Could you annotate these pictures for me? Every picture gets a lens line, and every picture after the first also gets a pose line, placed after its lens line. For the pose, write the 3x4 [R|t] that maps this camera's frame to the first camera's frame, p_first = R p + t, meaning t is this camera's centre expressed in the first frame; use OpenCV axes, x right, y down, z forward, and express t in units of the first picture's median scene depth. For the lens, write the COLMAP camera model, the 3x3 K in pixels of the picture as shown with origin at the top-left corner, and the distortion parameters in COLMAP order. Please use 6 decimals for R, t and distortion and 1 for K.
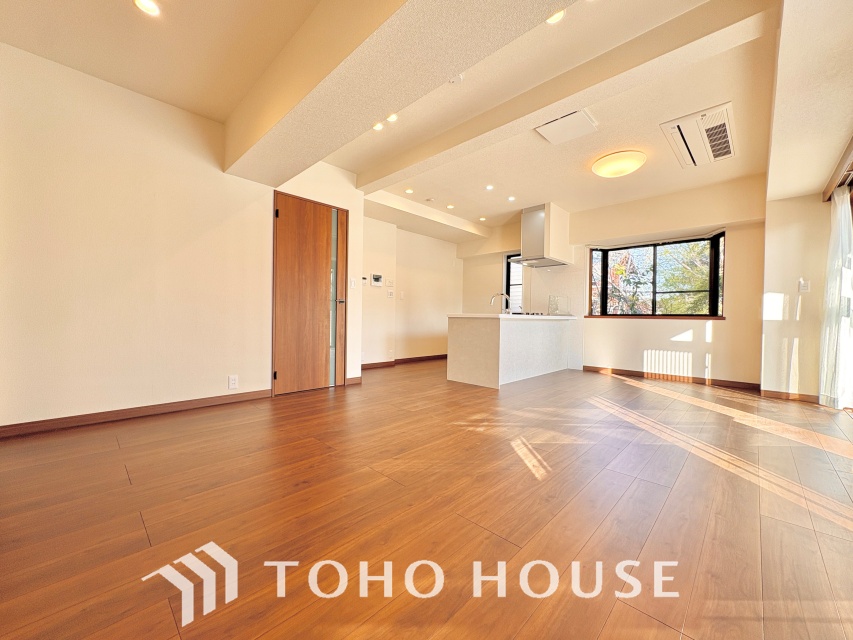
lens RADIAL K [[338.2, 0, 426.5], [0, 338.2, 320.0], [0, 0, 1]] dist [0.000278, 0.000032]
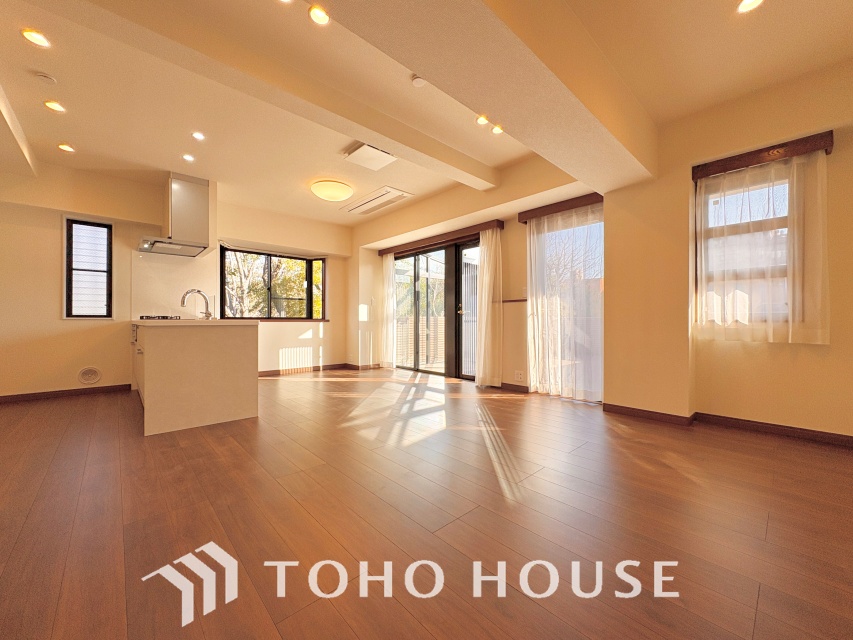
lens RADIAL K [[338.2, 0, 426.5], [0, 338.2, 320.0], [0, 0, 1]] dist [0.000278, 0.000032]
pose [[0.058990, -0.011402, 0.998193, -0.487436], [0.010308, 0.999888, 0.010812, -0.018697], [-0.998205, 0.009651, 0.059101, 0.500567]]
